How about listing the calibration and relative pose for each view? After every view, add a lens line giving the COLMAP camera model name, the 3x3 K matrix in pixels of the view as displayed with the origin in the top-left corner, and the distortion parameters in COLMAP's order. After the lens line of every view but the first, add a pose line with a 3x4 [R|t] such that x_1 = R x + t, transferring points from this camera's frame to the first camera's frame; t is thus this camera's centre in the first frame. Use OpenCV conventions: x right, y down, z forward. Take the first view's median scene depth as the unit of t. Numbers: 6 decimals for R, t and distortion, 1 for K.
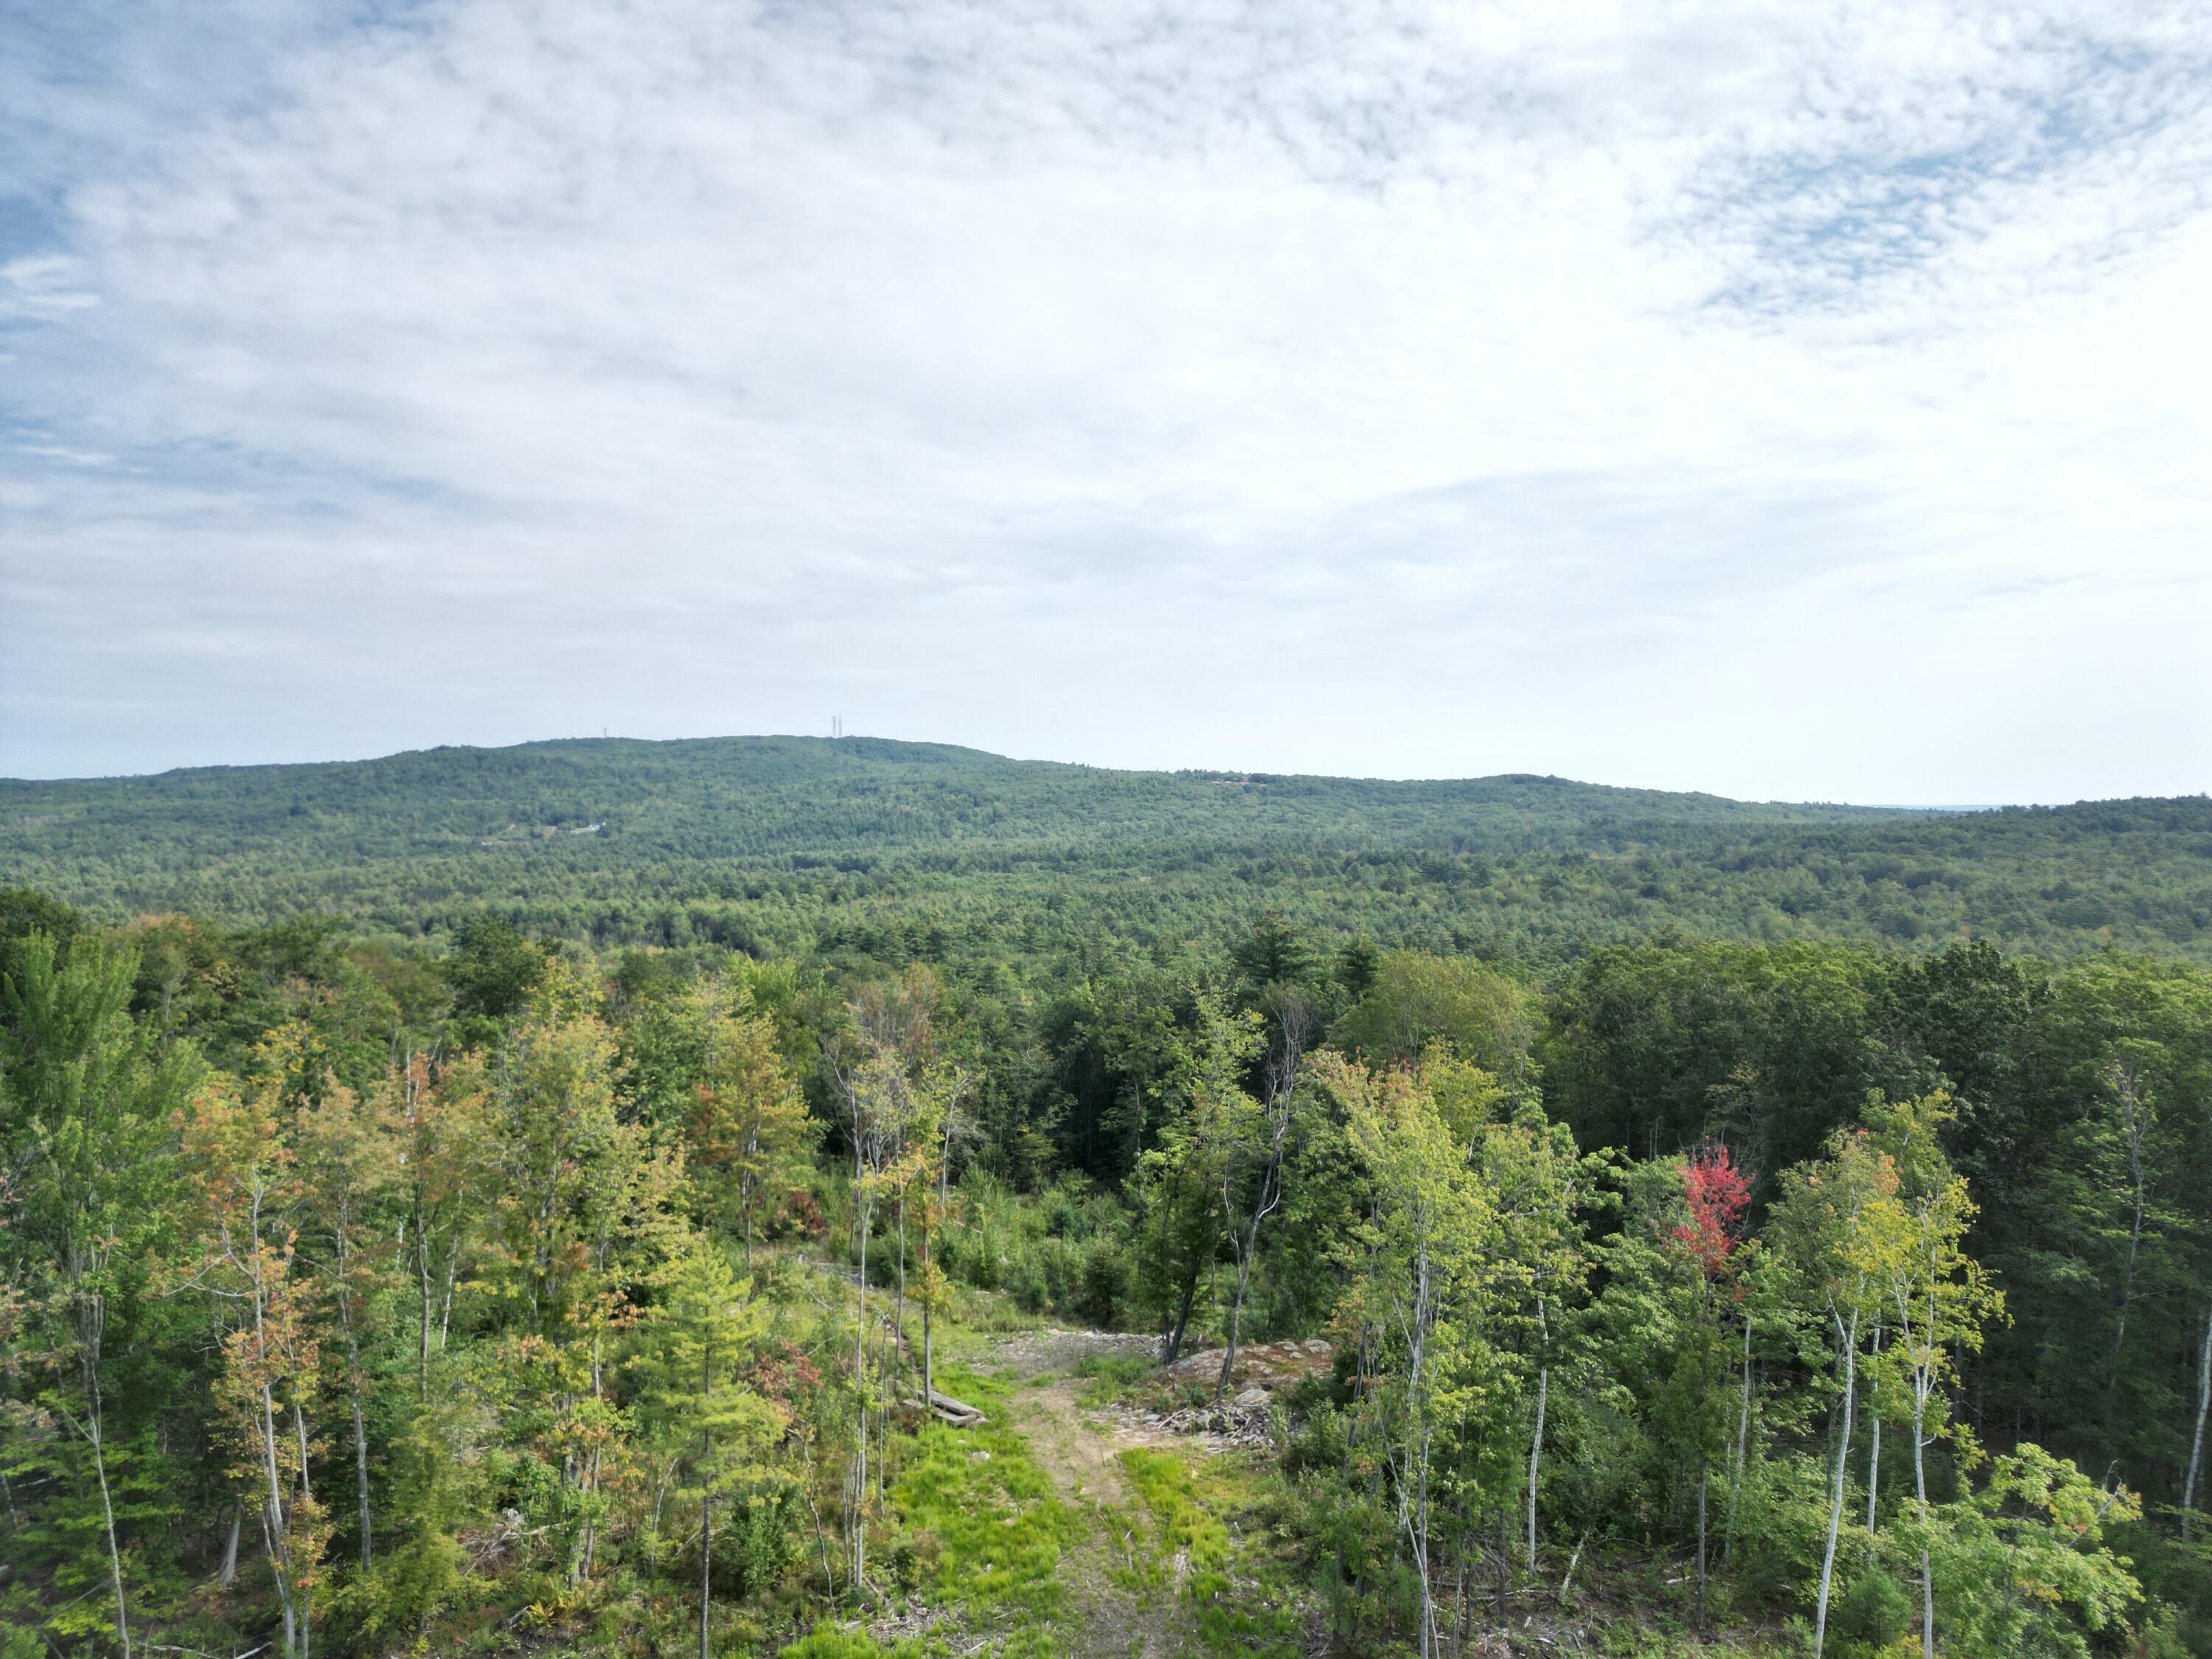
lens RADIAL K [[1531.8, 0, 1111.6], [0, 1531.8, 831.1], [0, 0, 1]] dist [0.123113, -0.195315]
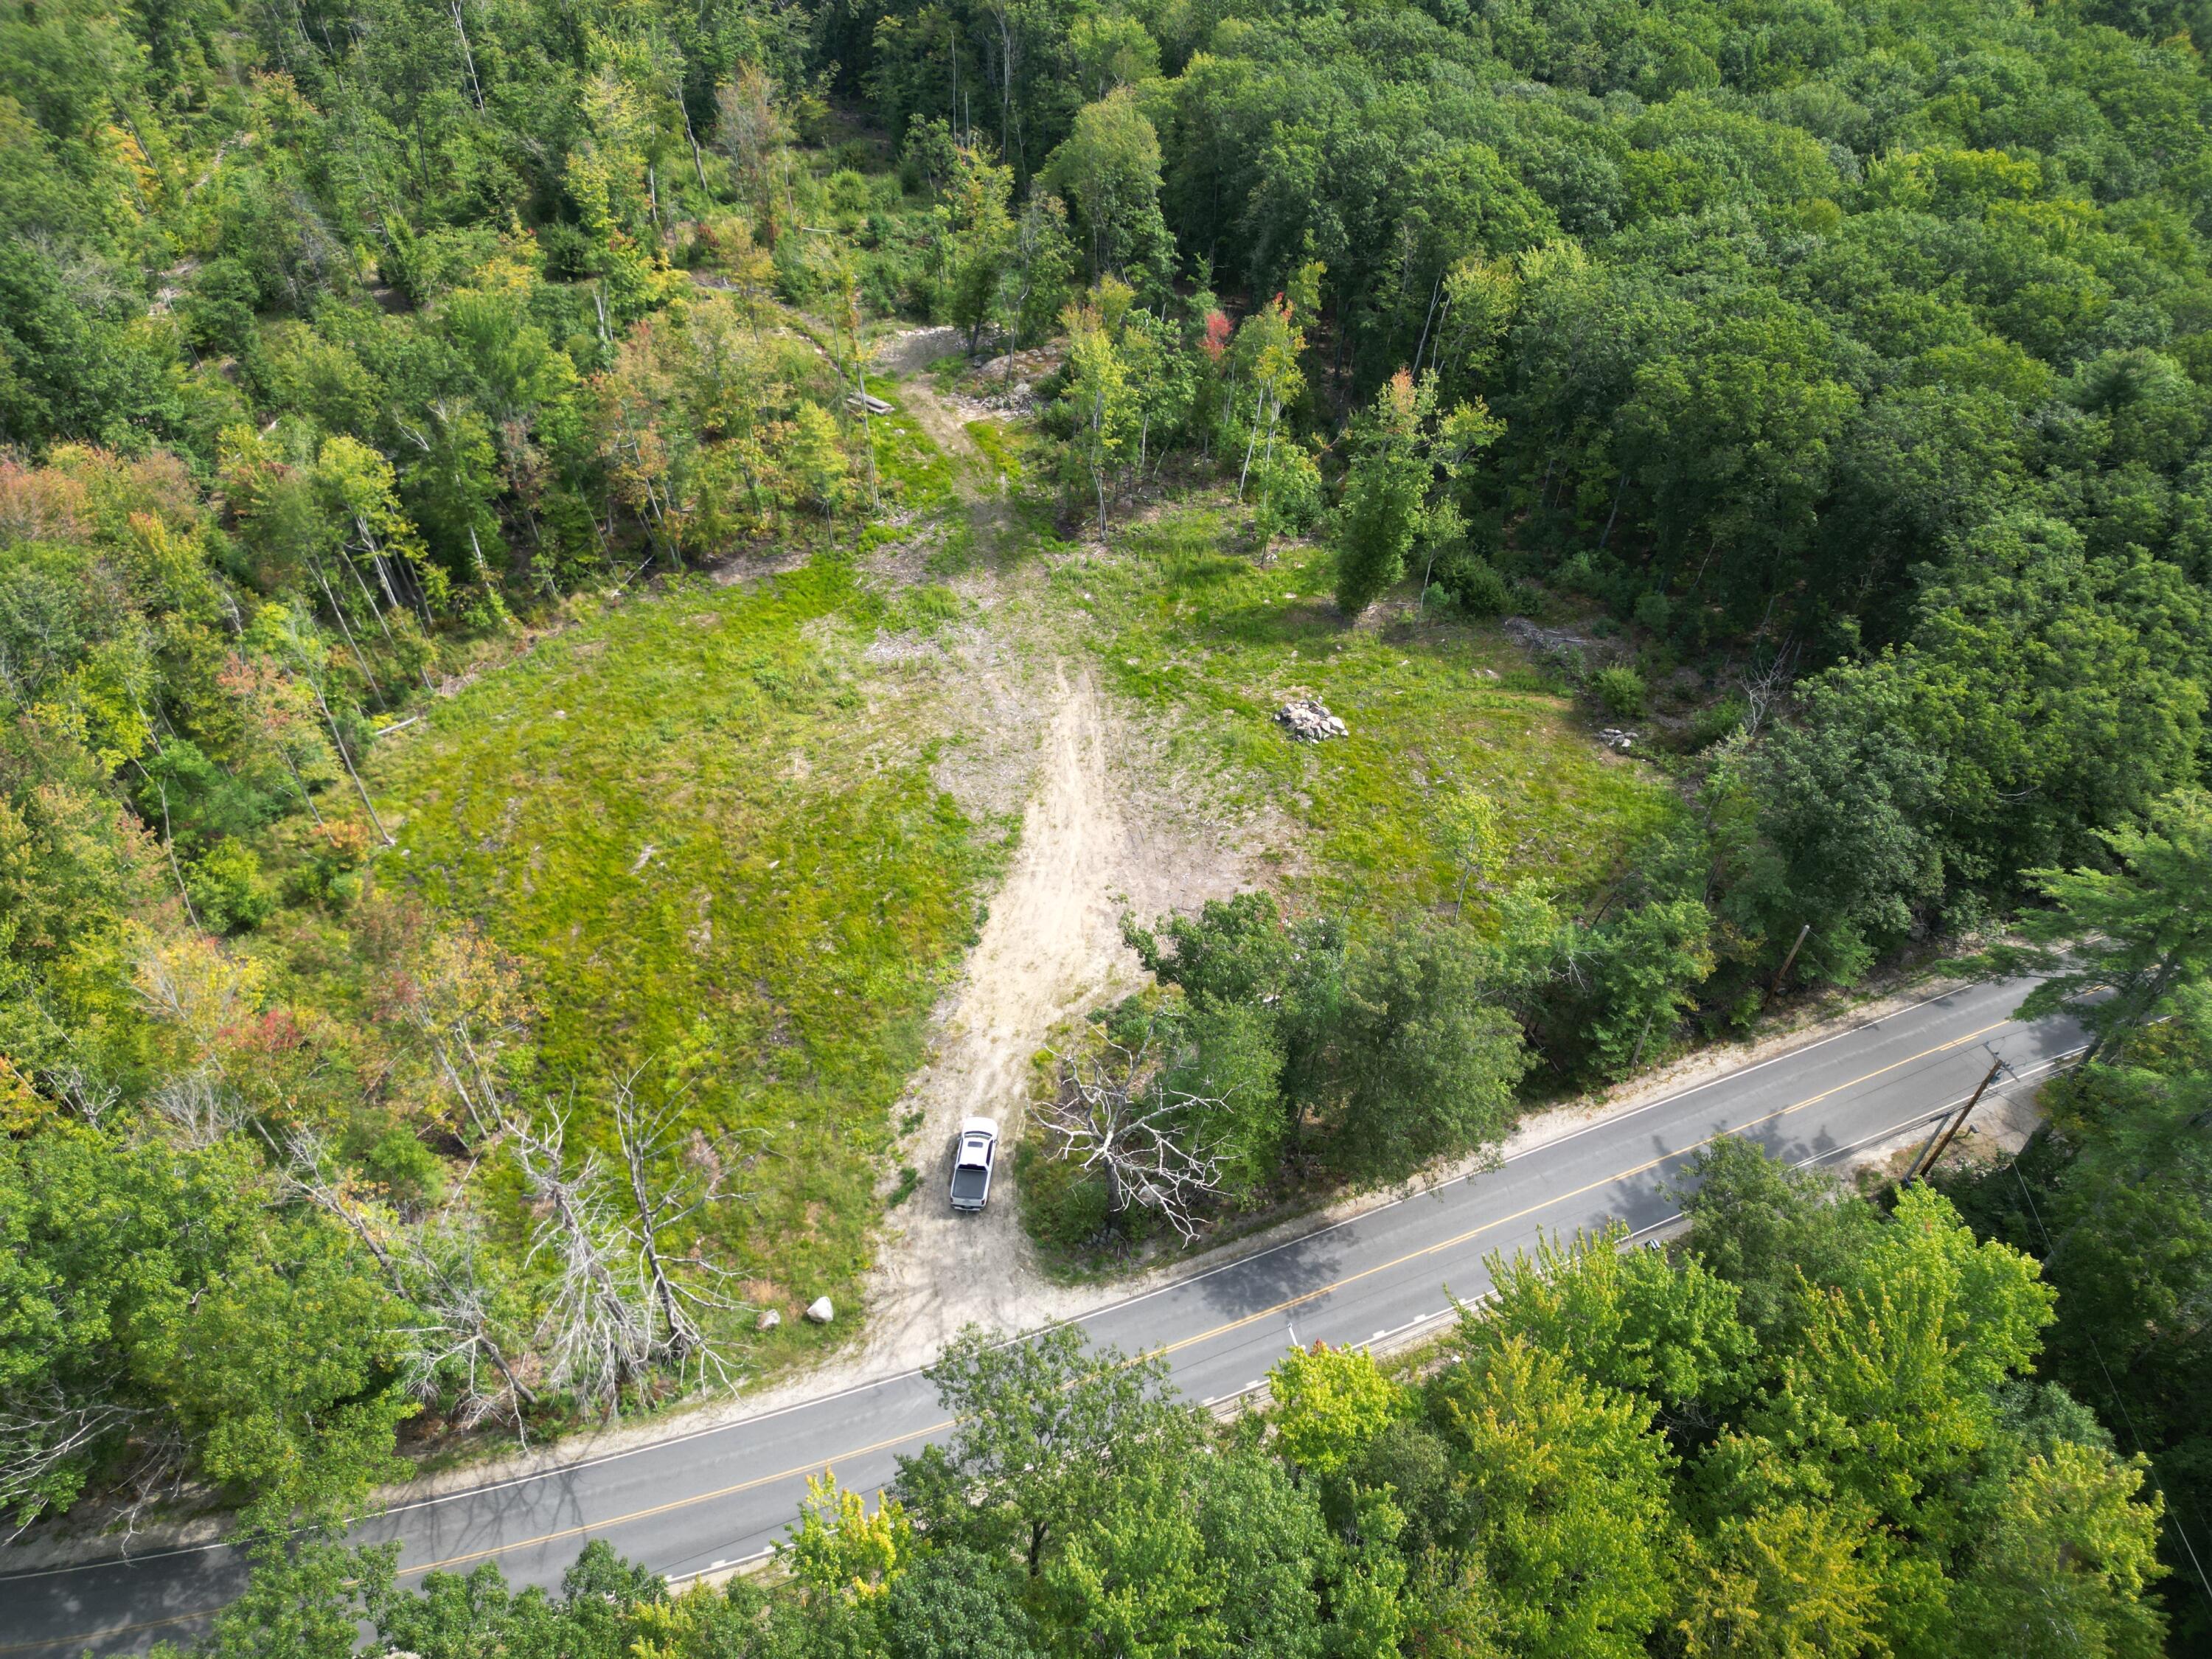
lens RADIAL K [[1531.8, 0, 1111.6], [0, 1531.8, 831.1], [0, 0, 1]] dist [0.123113, -0.195315]
pose [[0.979634, -0.146861, 0.136929, -0.014367], [0.003546, 0.694488, 0.719495, -0.063324], [-0.200761, -0.704357, 0.680865, -0.076371]]
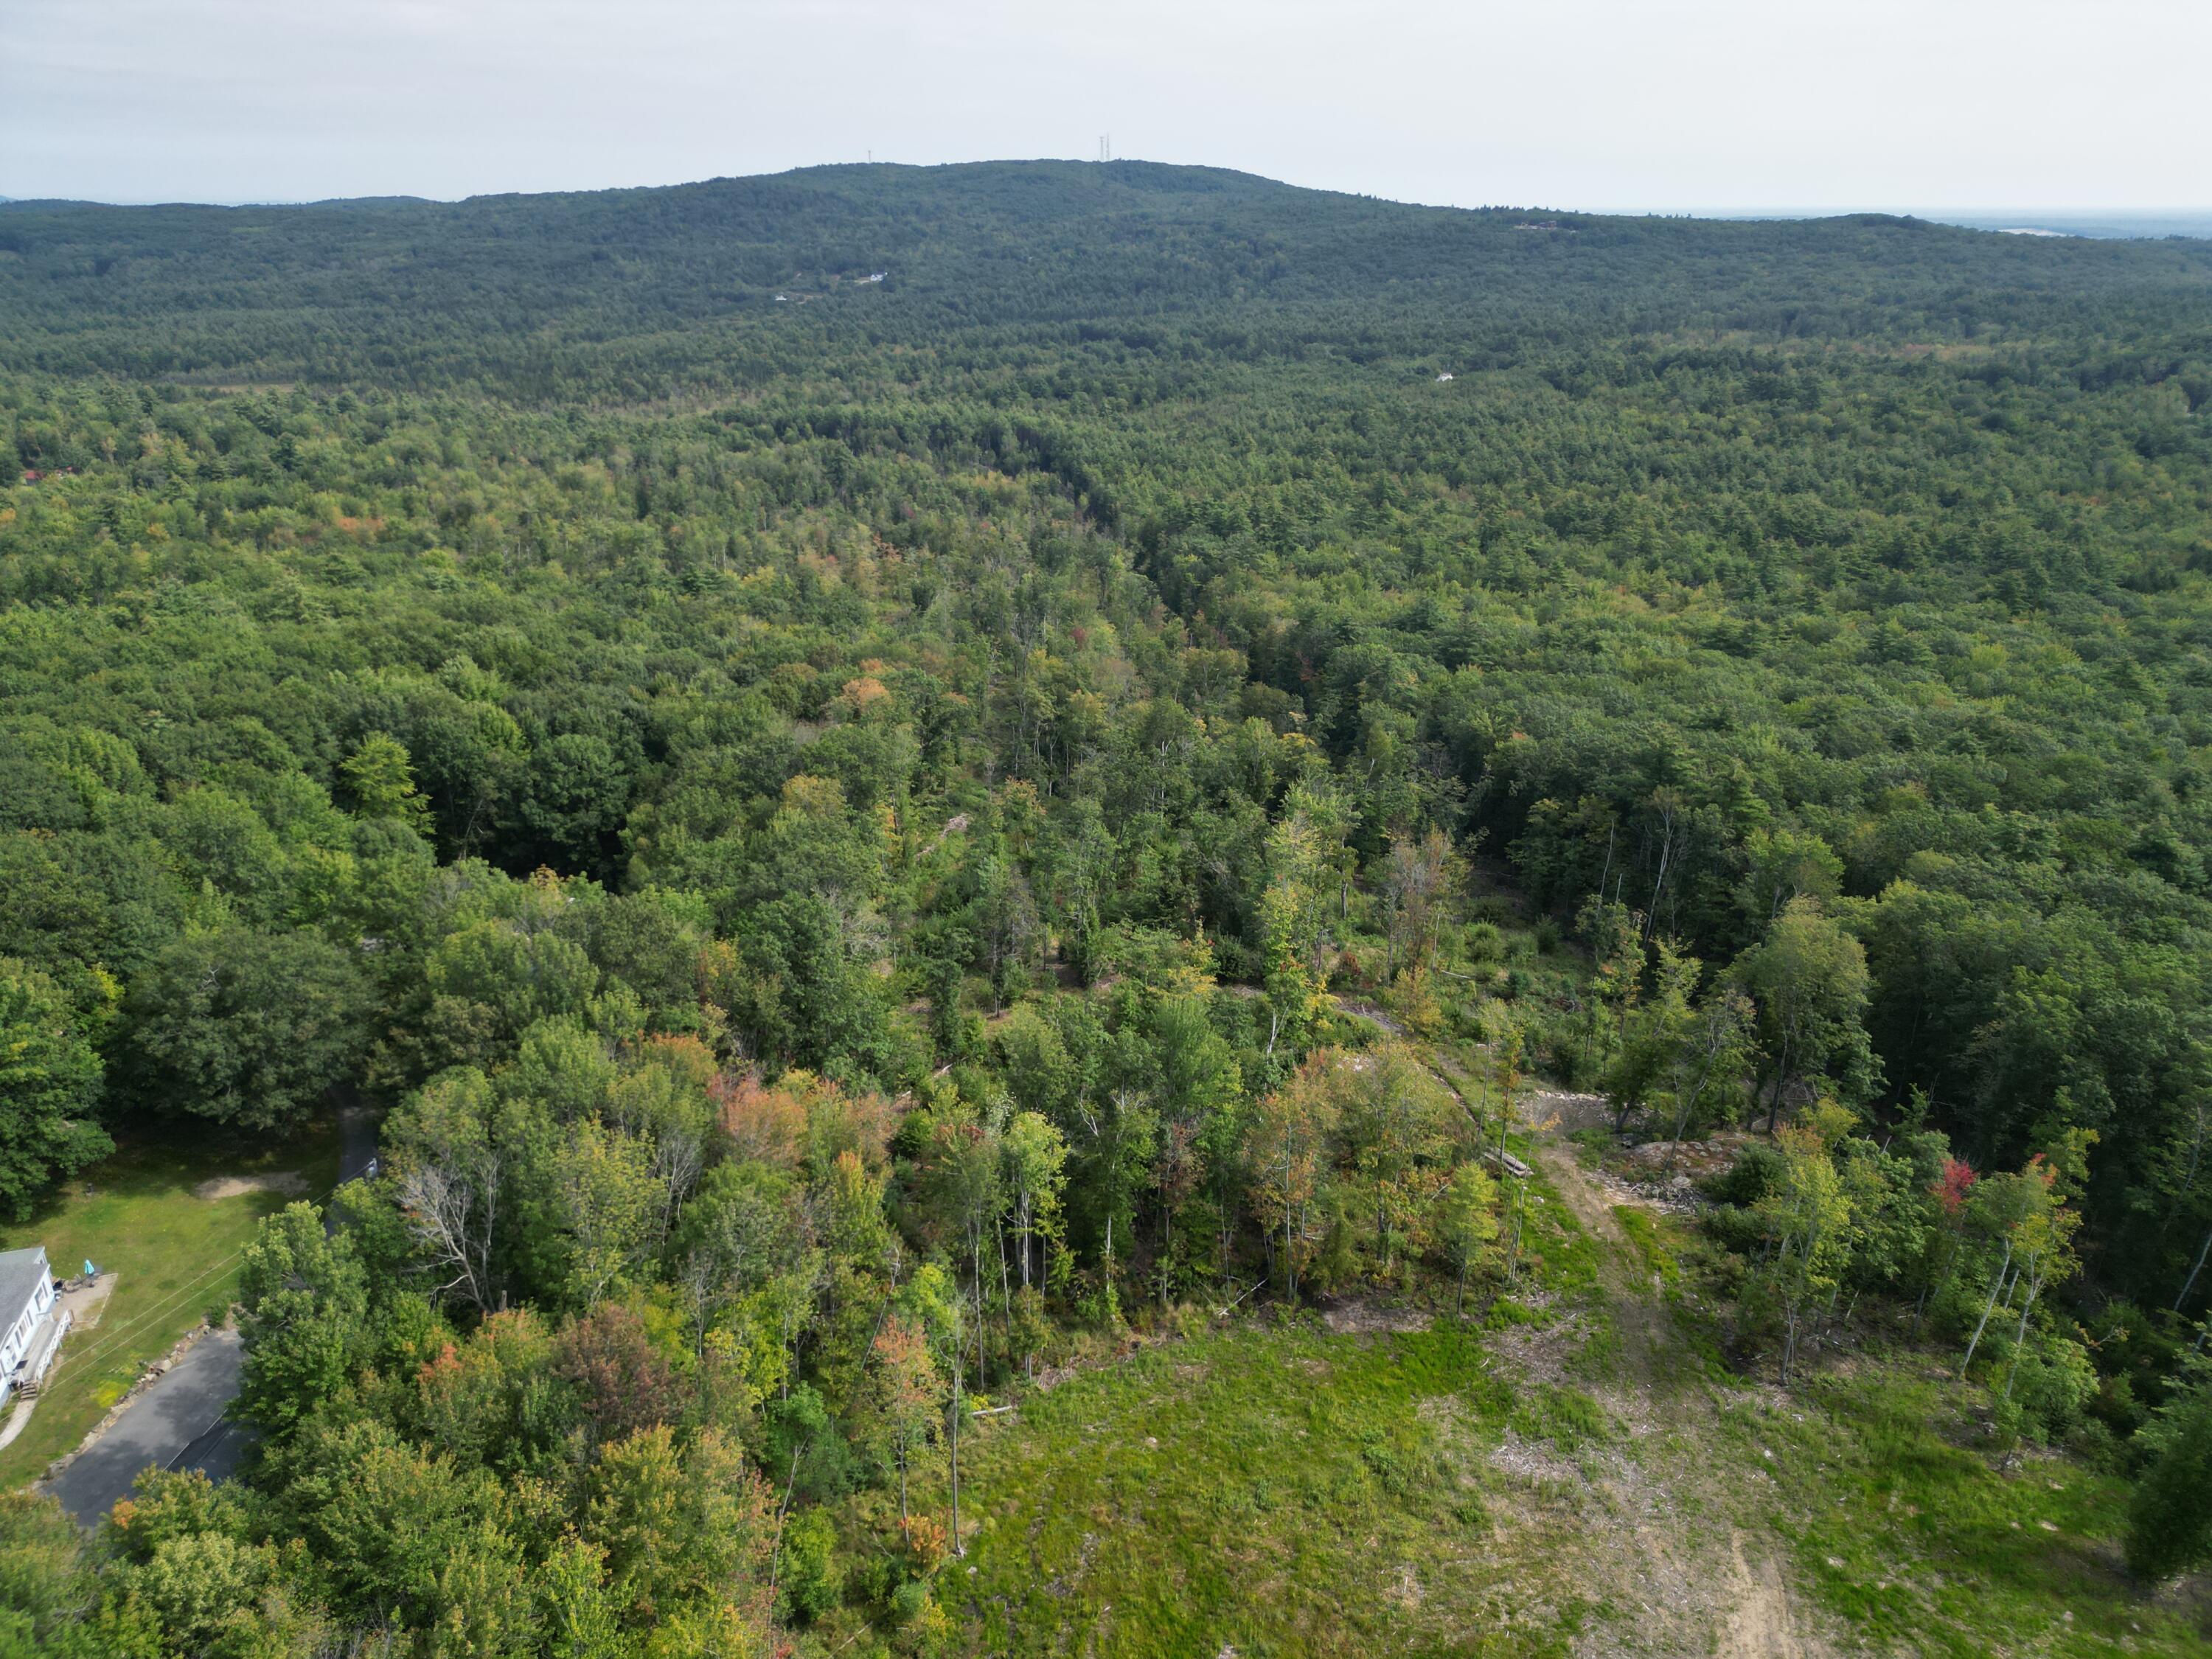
lens RADIAL K [[1546.7, 0, 1106.0], [0, 1546.7, 829.5], [0, 0, 1]] dist [0.067154, -0.059660]
pose [[0.986900, 0.065476, -0.147446, -0.030928], [-0.008448, 0.933660, 0.358060, -0.063432], [0.161109, -0.352124, 0.921983, -0.064934]]
